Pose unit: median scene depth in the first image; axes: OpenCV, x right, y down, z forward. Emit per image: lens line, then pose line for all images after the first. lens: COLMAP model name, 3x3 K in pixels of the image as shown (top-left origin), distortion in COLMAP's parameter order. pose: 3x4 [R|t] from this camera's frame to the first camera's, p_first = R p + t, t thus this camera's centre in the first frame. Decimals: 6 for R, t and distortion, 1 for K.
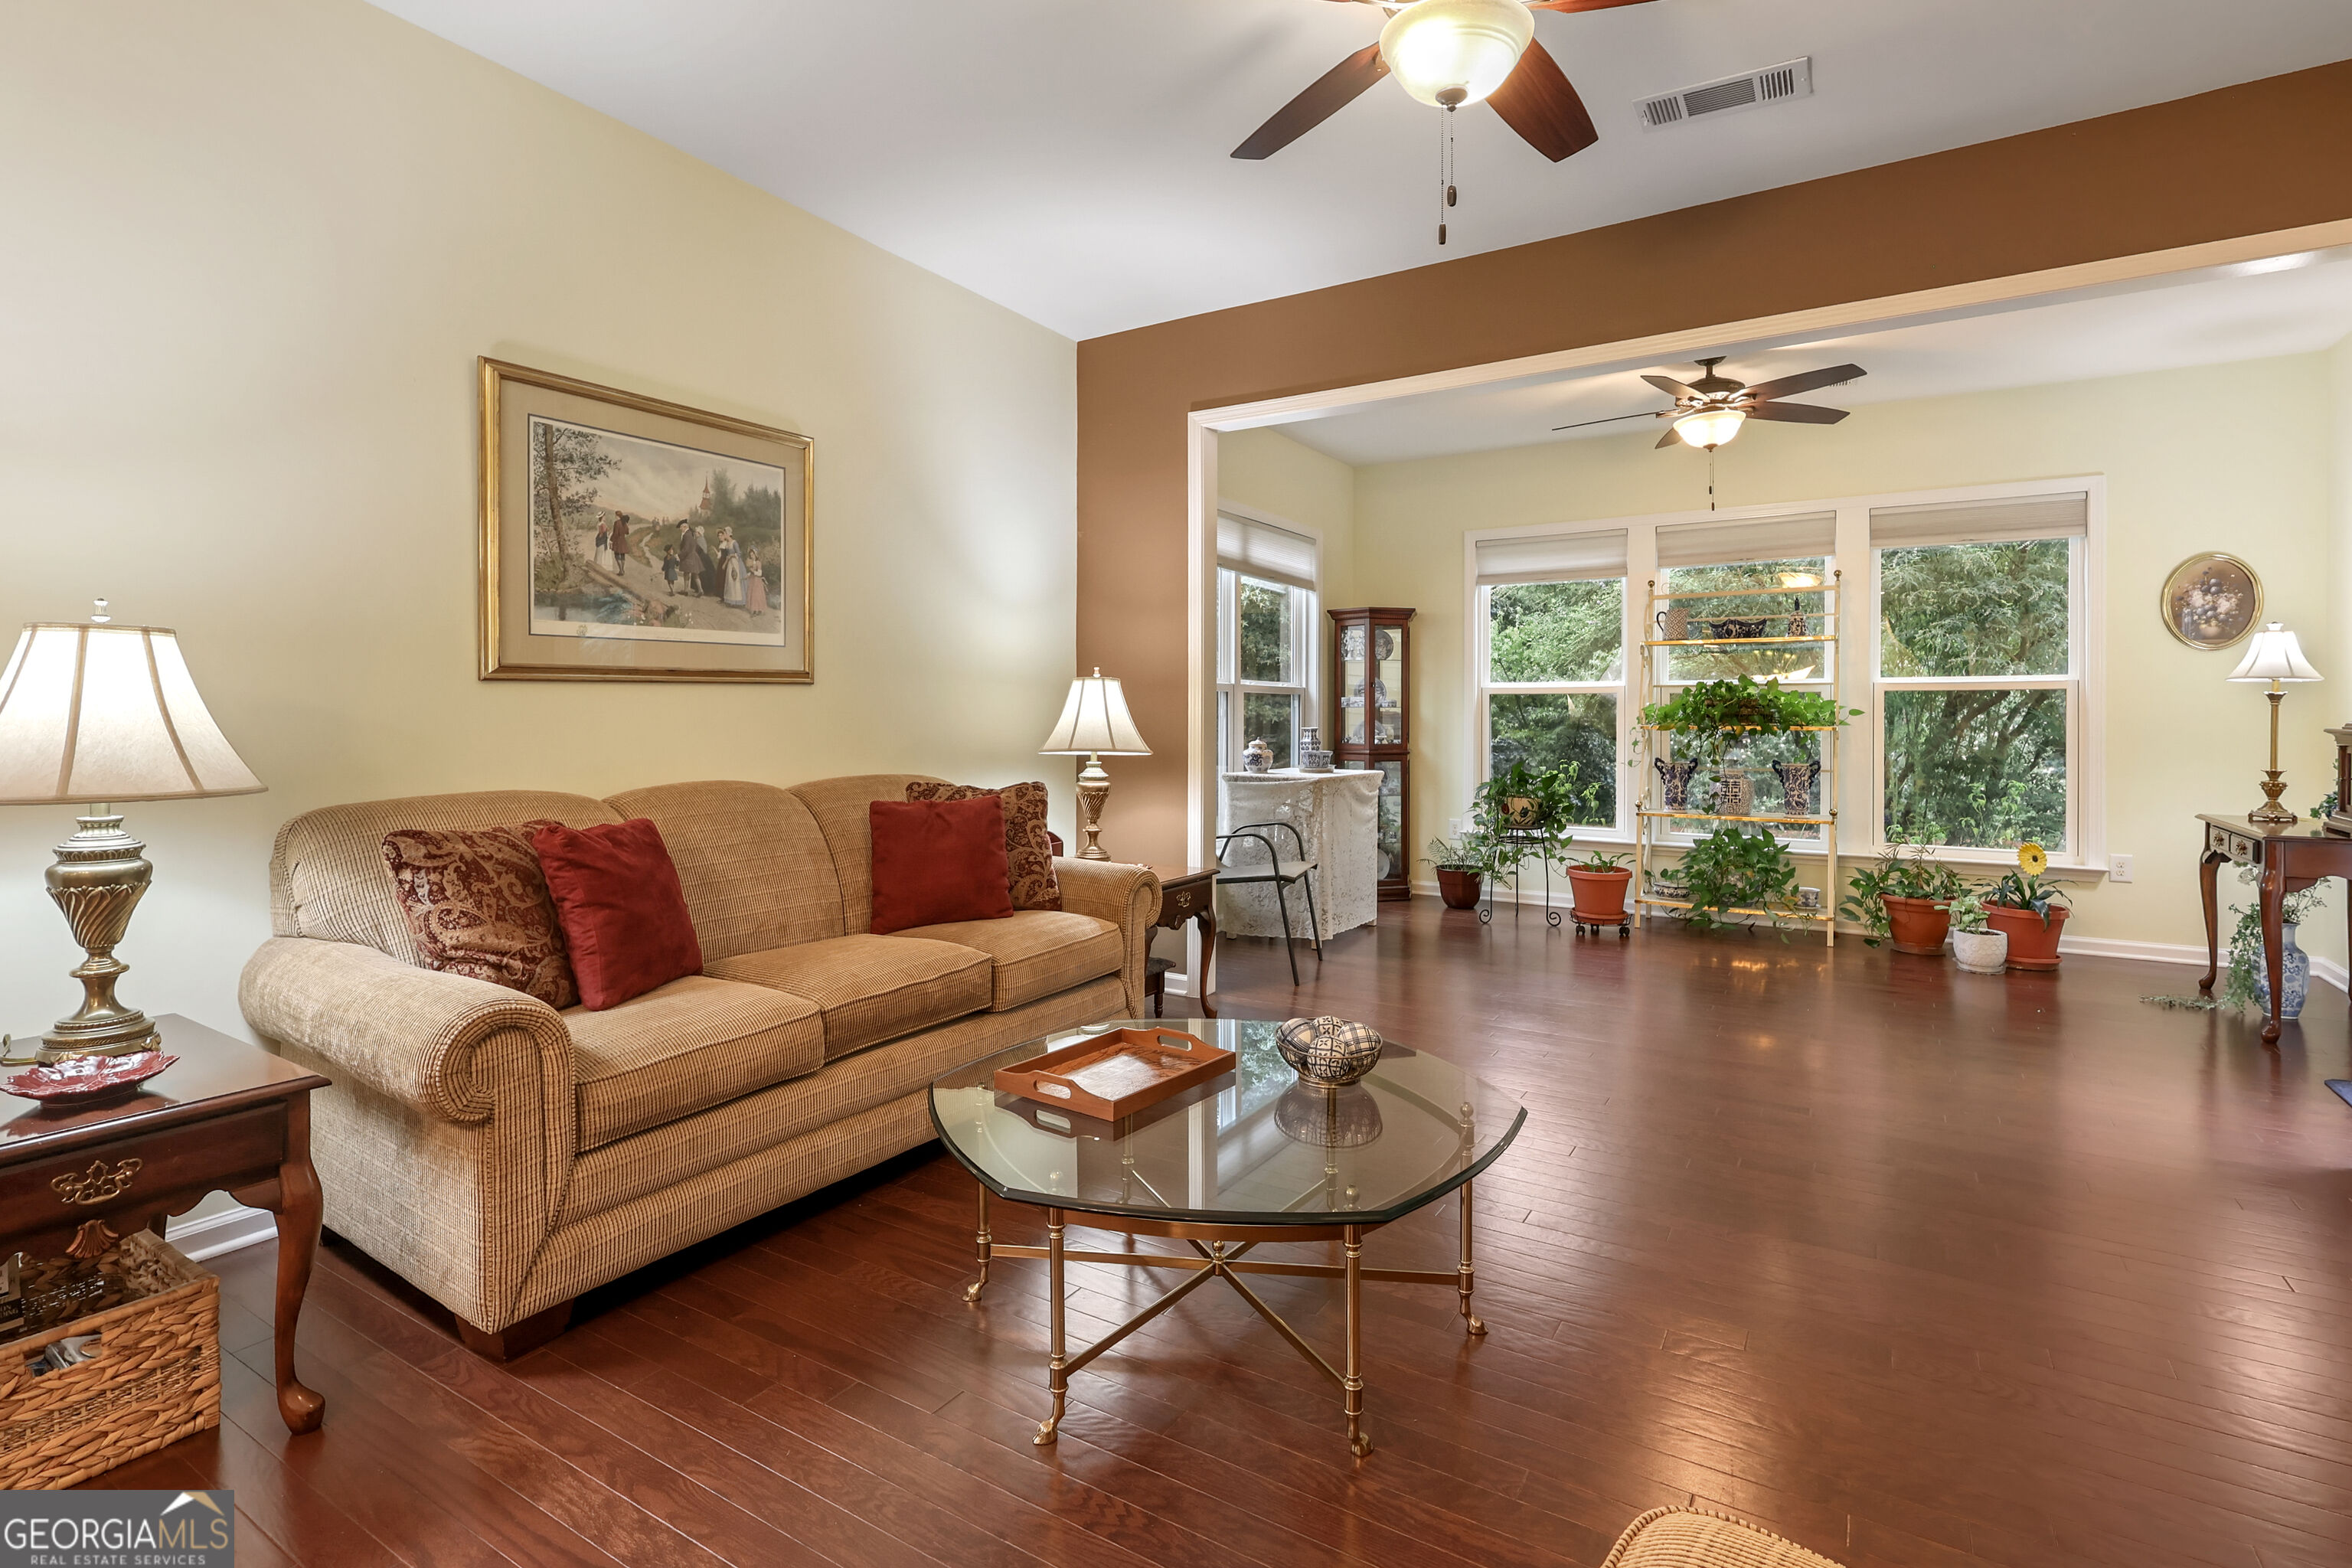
lens RADIAL K [[1129.1, 0, 1165.1], [0, 1129.1, 712.0], [0, 0, 1]] dist [0.004170, 0.001686]
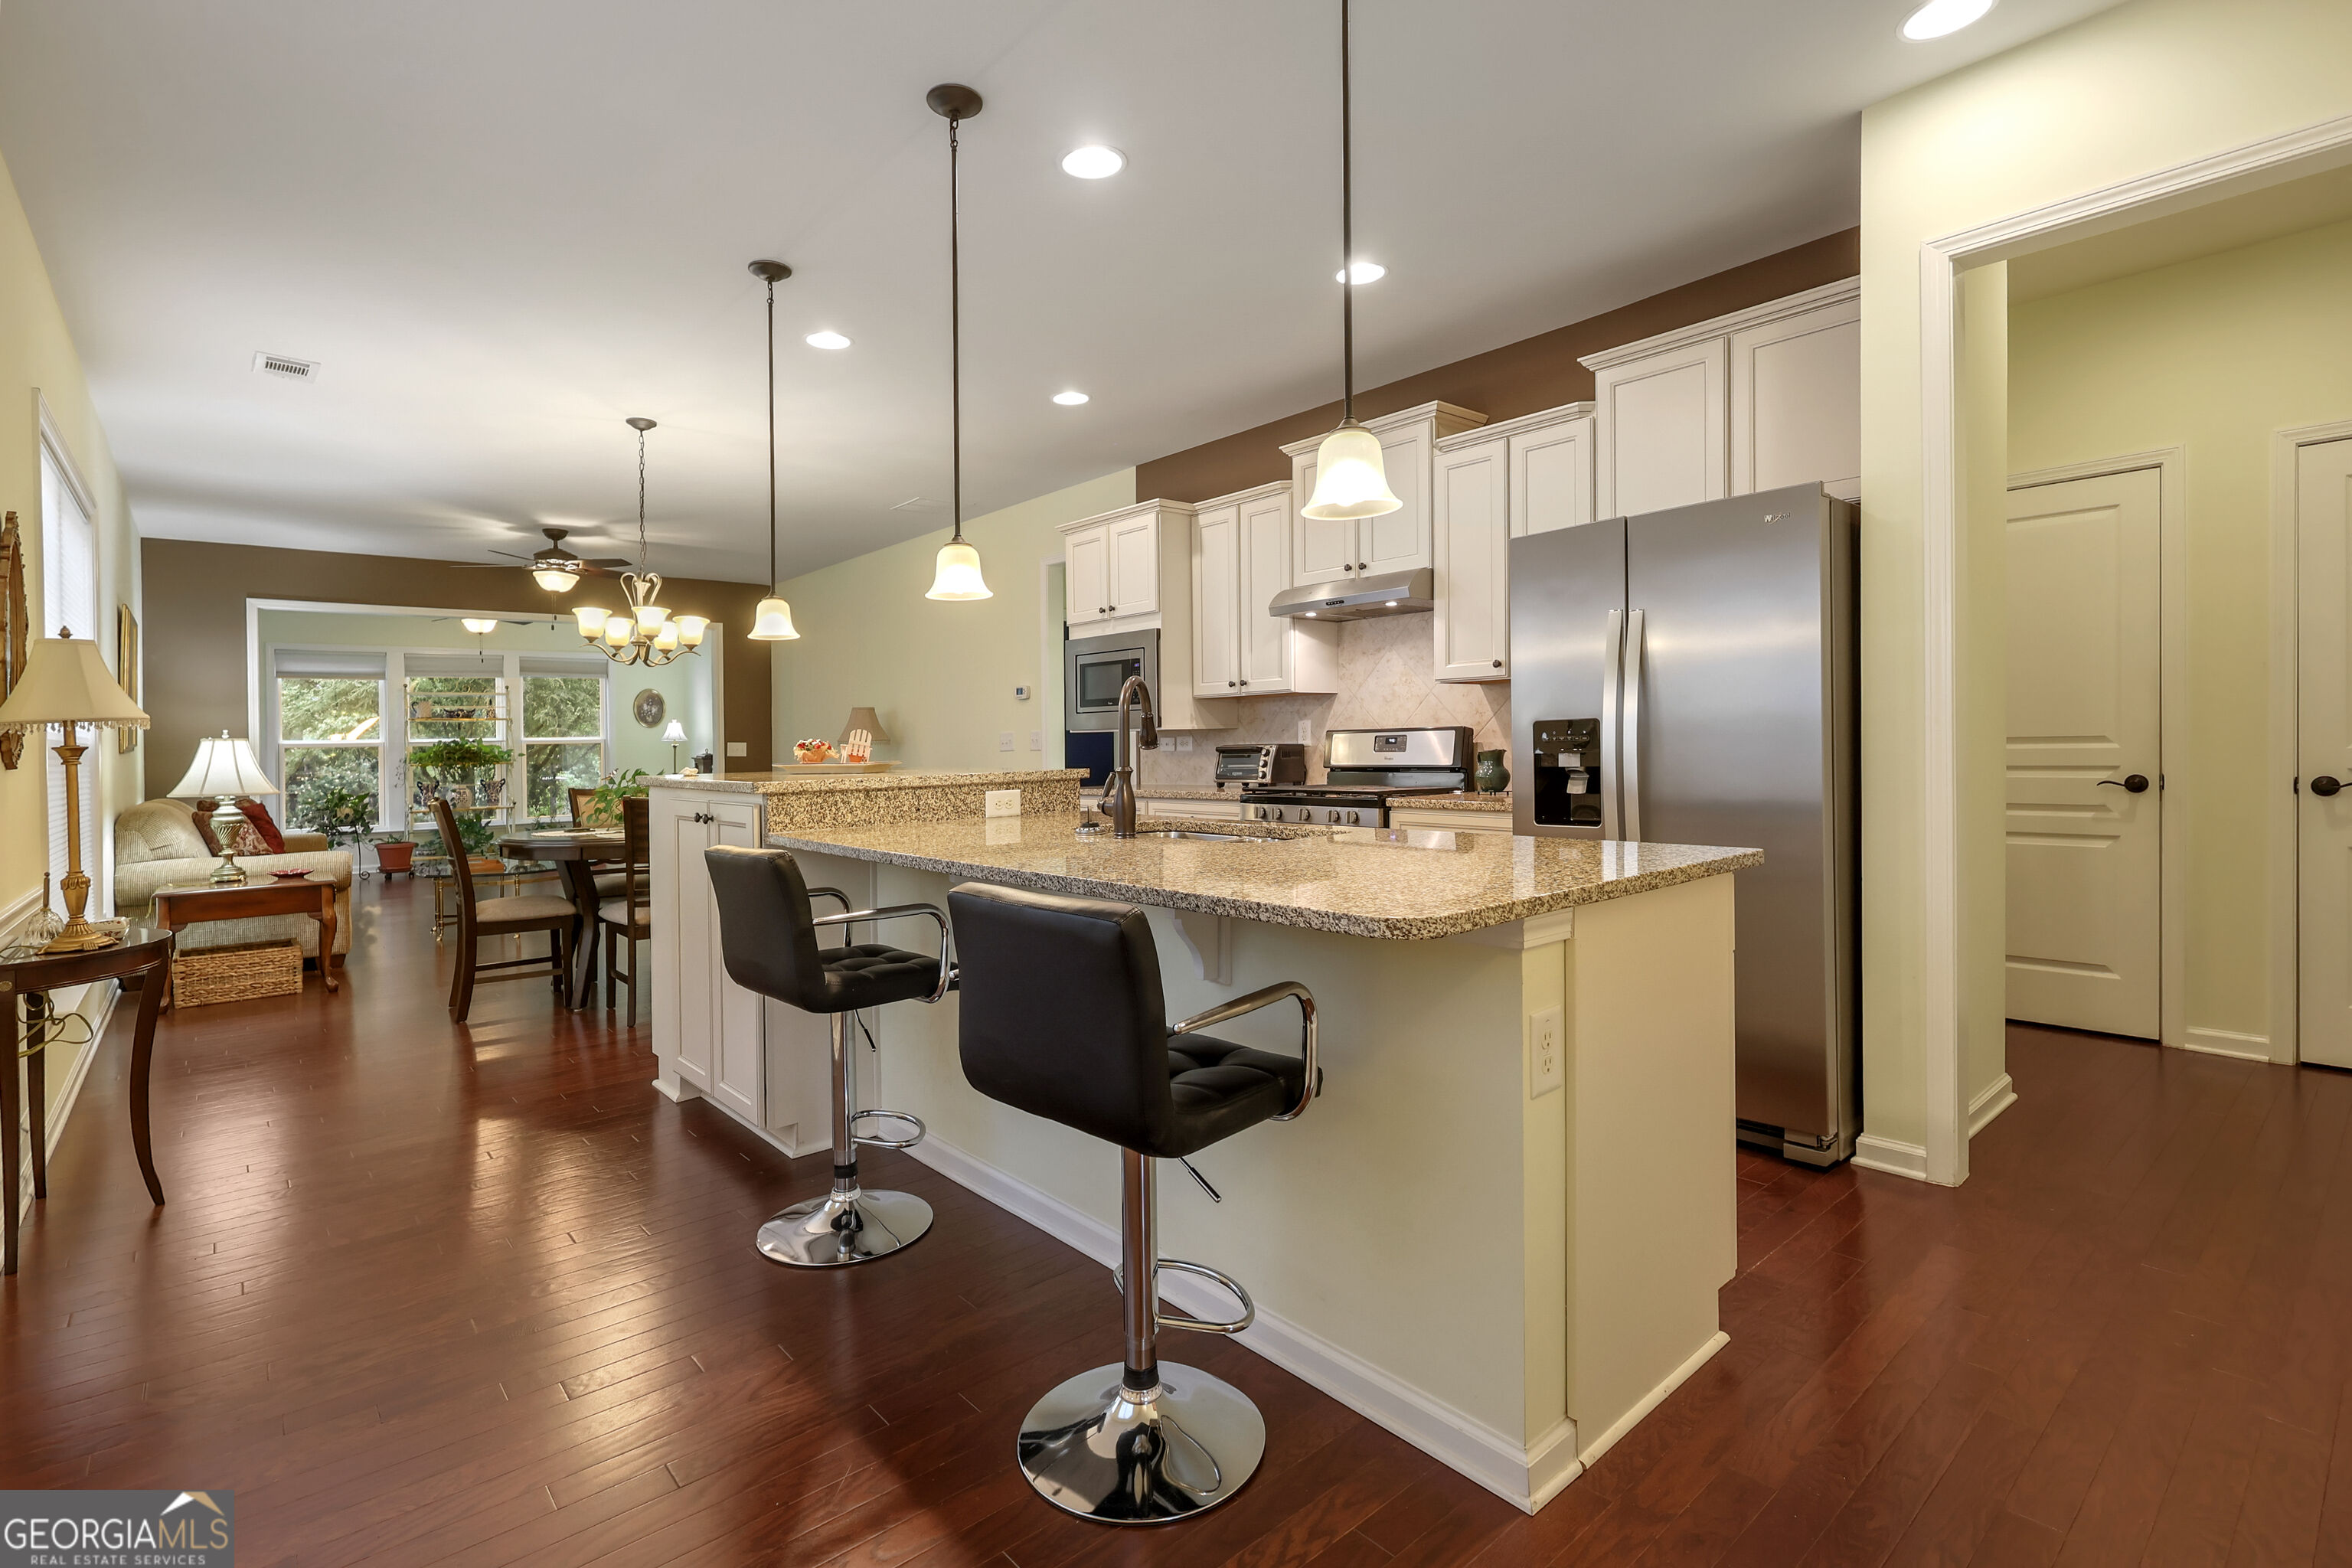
lens RADIAL K [[1098.6, 0, 1163.5], [0, 1098.6, 741.6], [0, 0, 1]] dist [0.001010, 0.000380]
pose [[0.286706, -0.008470, 0.957981, -1.091550], [0.015319, 0.999874, 0.004256, -0.016095], [-0.957896, 0.013455, 0.286799, -0.797262]]
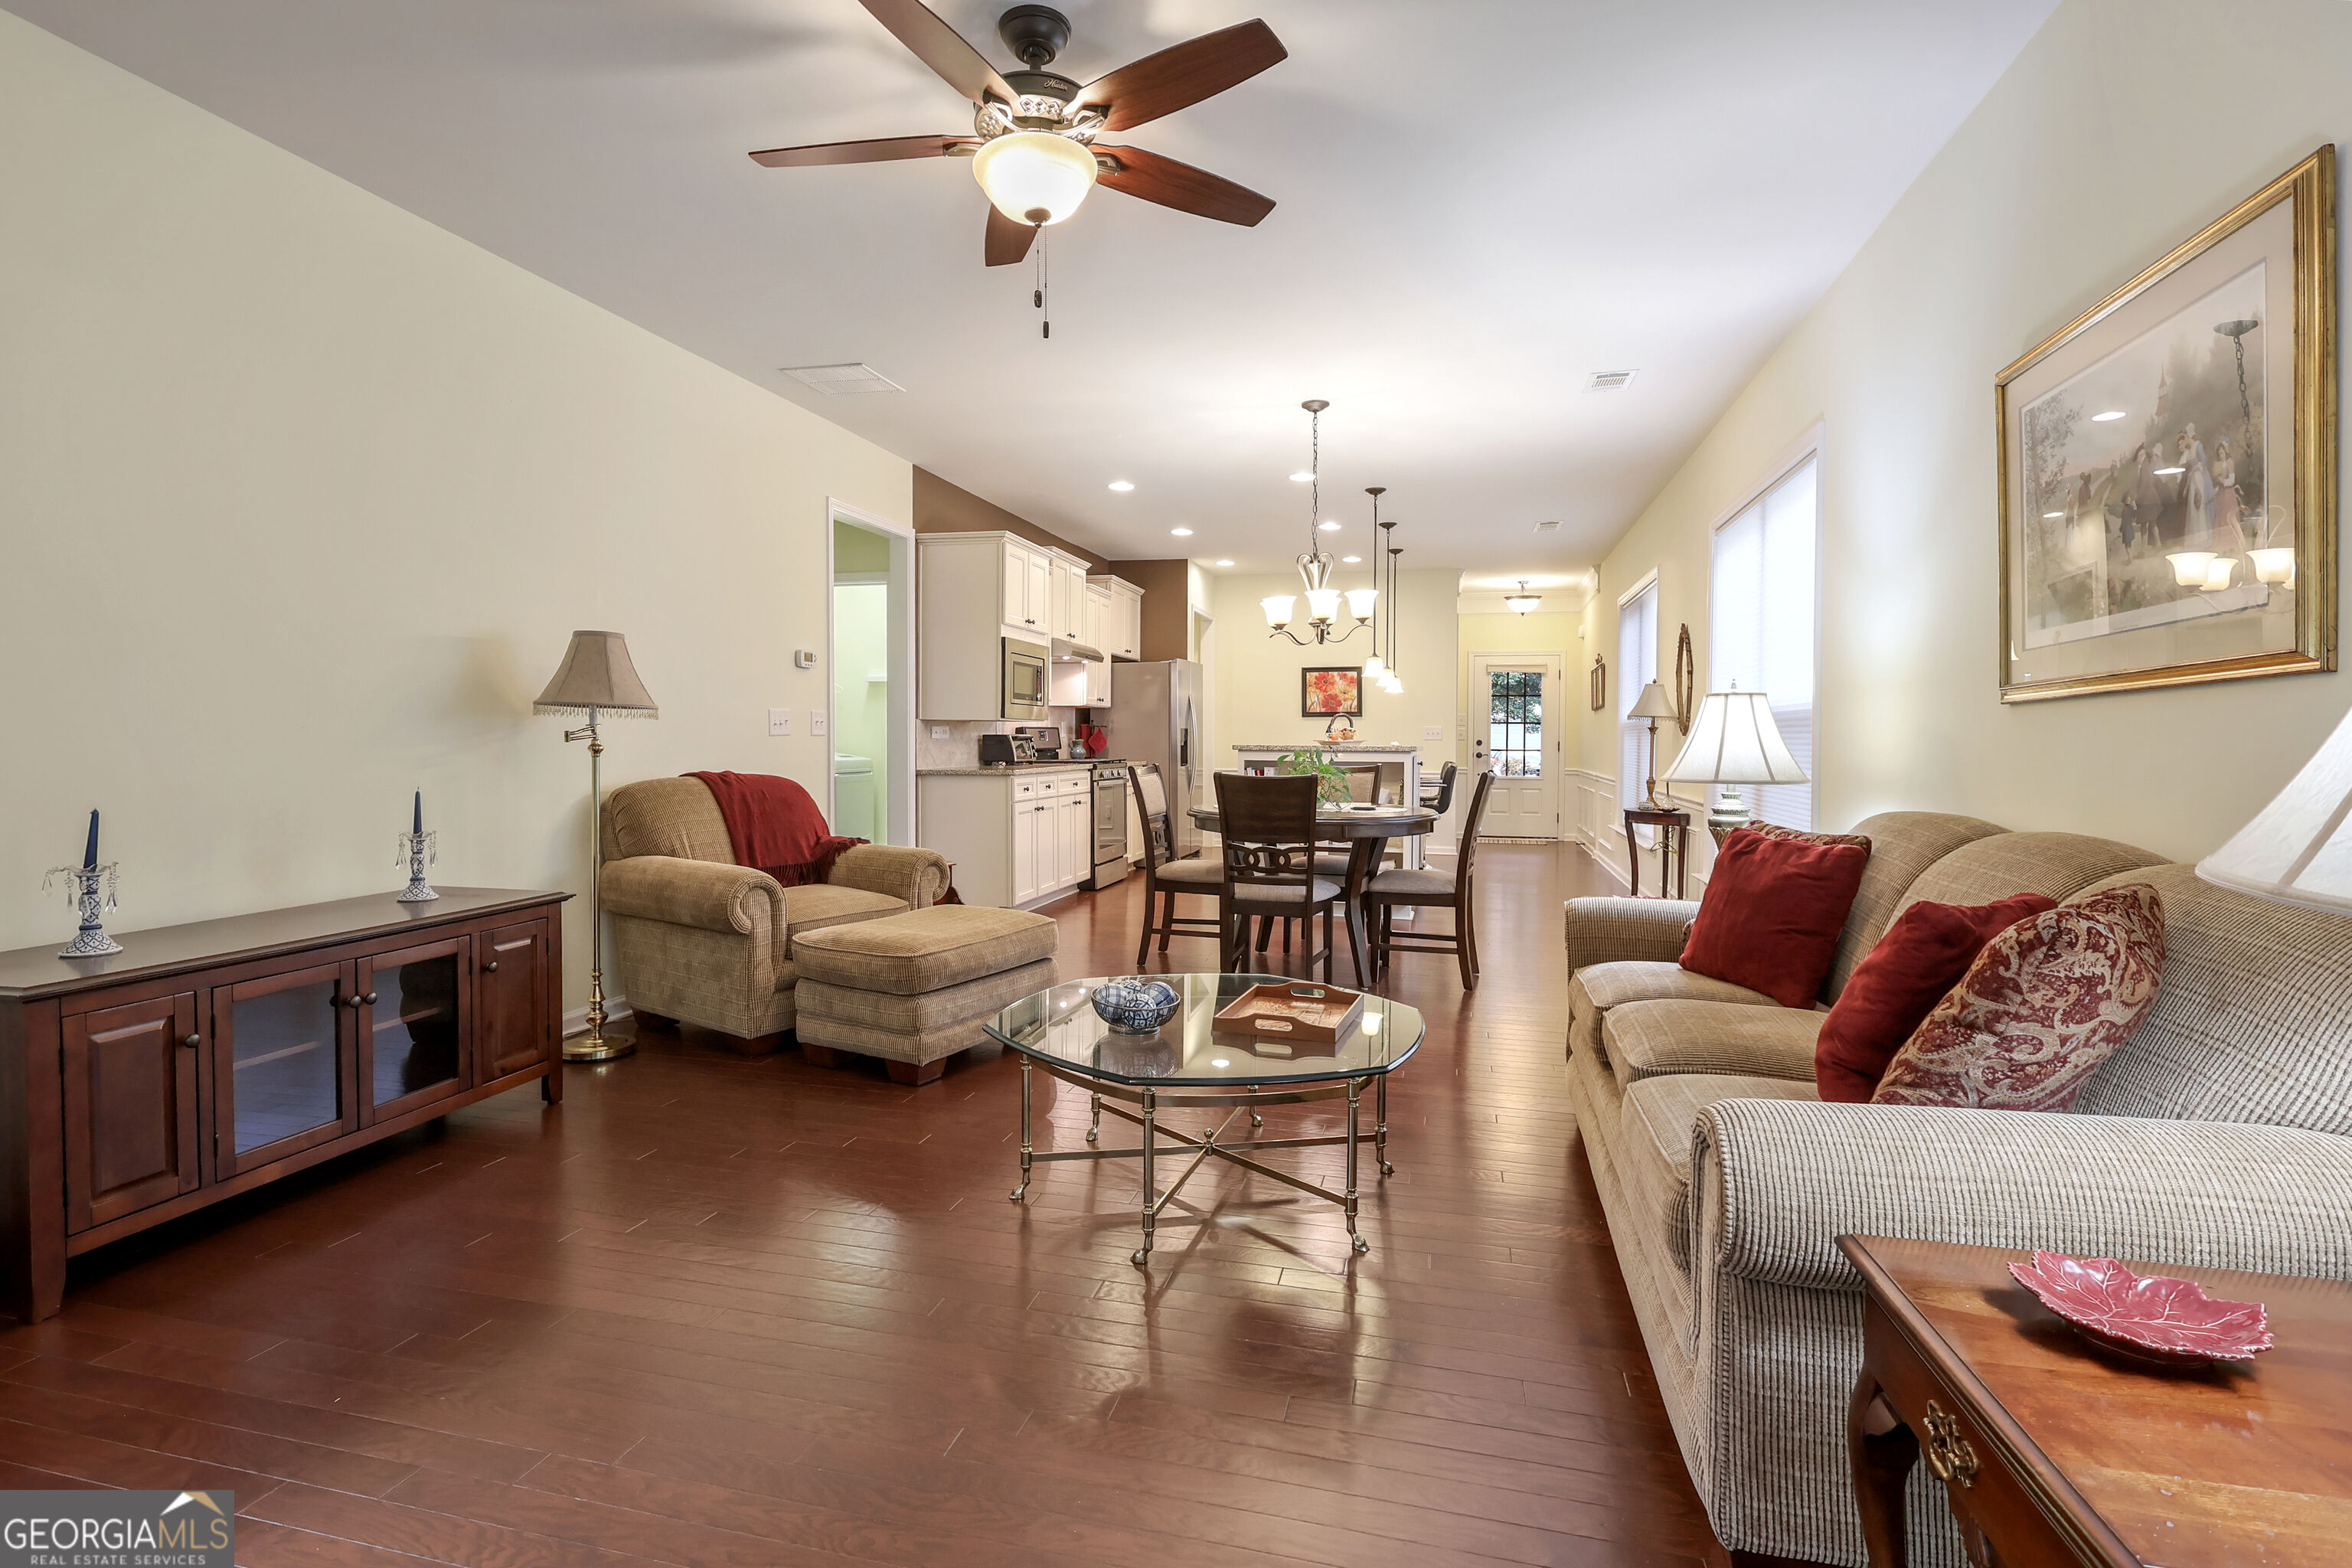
lens RADIAL K [[1143.8, 0, 1169.1], [0, 1143.8, 737.1], [0, 0, 1]] dist [0.010493, 0.000614]
pose [[-0.948318, -0.007047, -0.317242, 0.209171], [-0.004923, 0.999960, -0.007497, 0.006072], [0.317282, -0.005548, -0.948315, 0.925670]]
